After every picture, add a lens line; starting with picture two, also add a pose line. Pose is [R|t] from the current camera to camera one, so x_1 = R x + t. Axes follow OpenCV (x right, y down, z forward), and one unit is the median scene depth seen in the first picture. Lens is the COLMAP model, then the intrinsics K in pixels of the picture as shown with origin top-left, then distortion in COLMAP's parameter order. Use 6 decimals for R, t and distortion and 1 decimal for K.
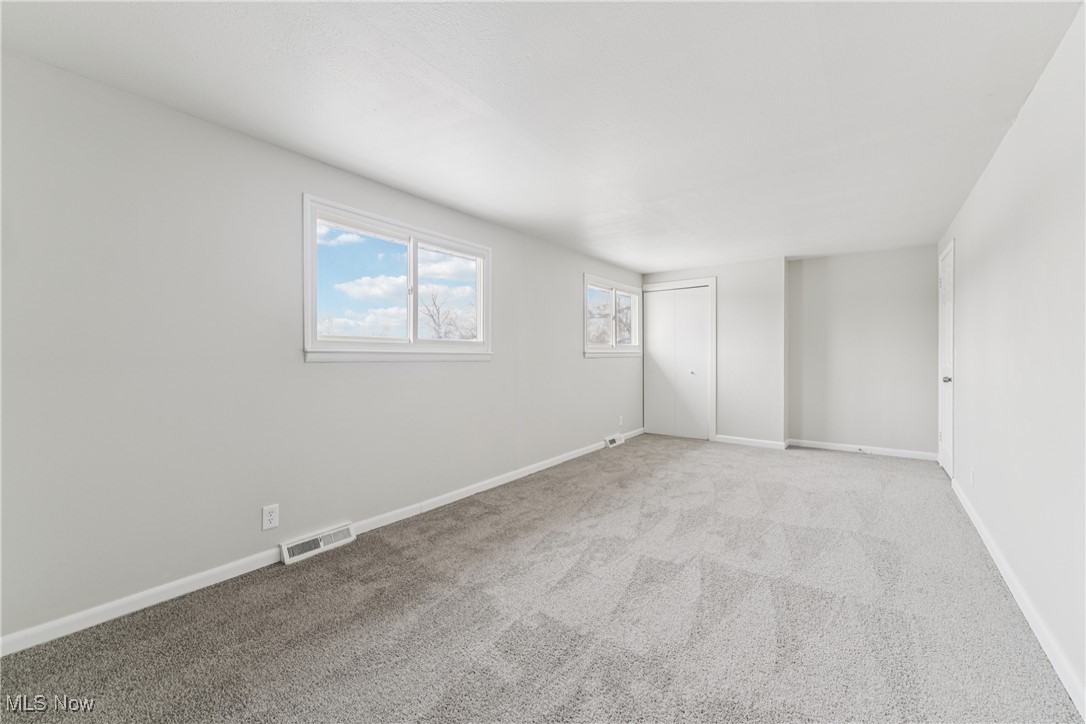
lens RADIAL K [[431.9, 0, 538.0], [0, 431.9, 361.0], [0, 0, 1]] dist [-0.000397, -0.000420]
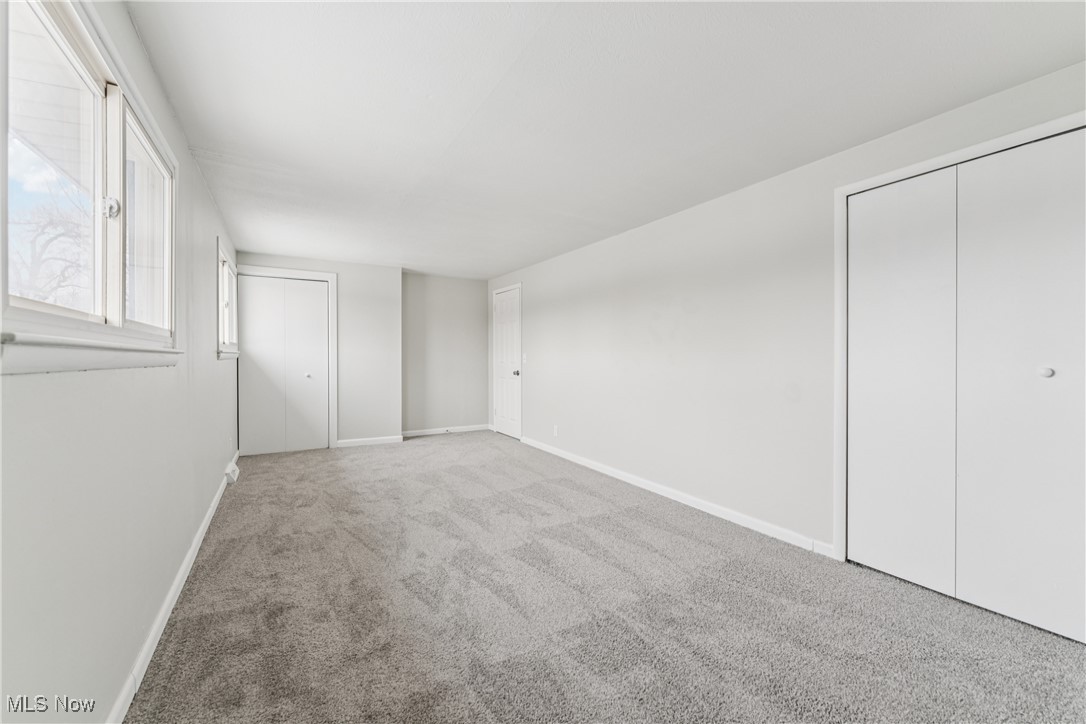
lens RADIAL K [[431.9, 0, 540.0], [0, 431.9, 362.0], [0, 0, 1]] dist [-0.000397, -0.000420]
pose [[0.374778, -0.007565, 0.927084, -0.501987], [0.009161, 0.999948, 0.004457, -0.002429], [-0.927069, 0.006823, 0.374828, 0.396600]]
